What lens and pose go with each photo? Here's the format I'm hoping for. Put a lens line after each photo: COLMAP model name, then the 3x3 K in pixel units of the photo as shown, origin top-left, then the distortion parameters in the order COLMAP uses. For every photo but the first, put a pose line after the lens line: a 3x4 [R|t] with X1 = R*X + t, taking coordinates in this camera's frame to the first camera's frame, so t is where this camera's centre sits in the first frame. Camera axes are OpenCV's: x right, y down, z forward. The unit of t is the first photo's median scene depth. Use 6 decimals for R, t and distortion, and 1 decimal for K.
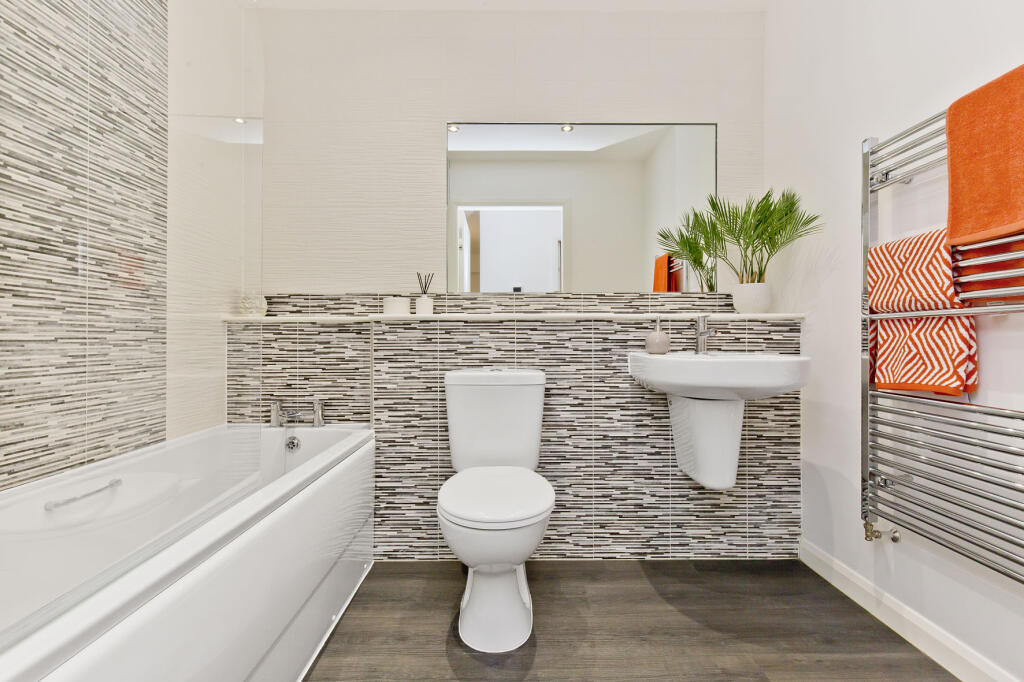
lens RADIAL K [[469.4, 0, 505.5], [0, 469.4, 332.4], [0, 0, 1]] dist [0.003592, -0.000761]
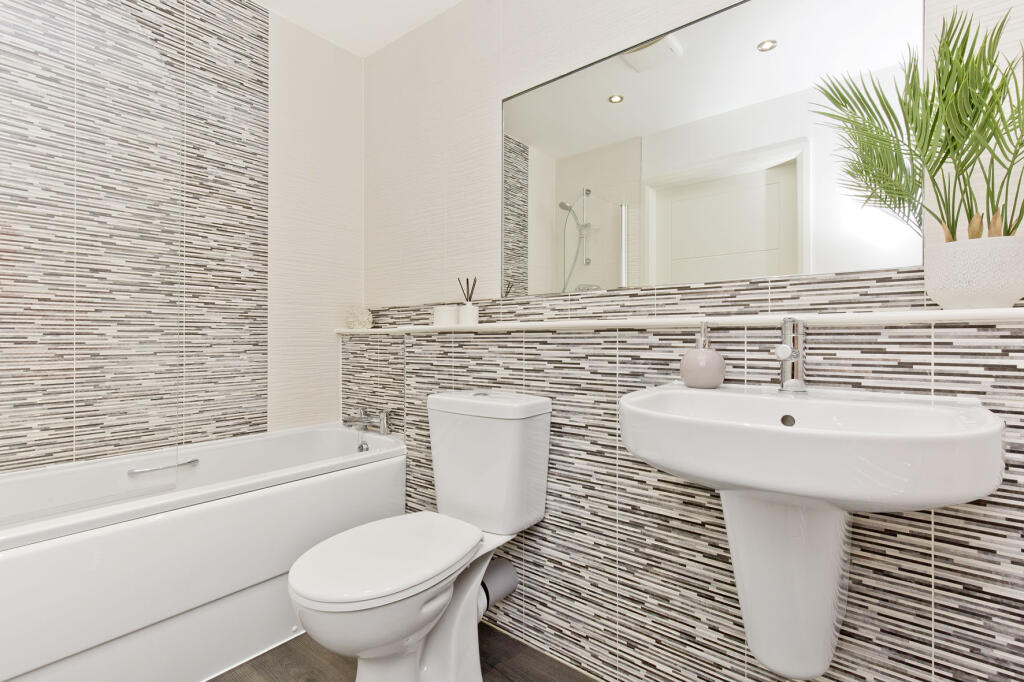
lens RADIAL K [[469.4, 0, 505.5], [0, 469.4, 332.4], [0, 0, 1]] dist [0.003592, -0.000761]
pose [[0.769946, -0.008737, -0.638049, 0.491393], [0.011721, 0.999931, 0.000452, -0.023716], [0.638001, -0.007826, 0.769996, 0.388229]]
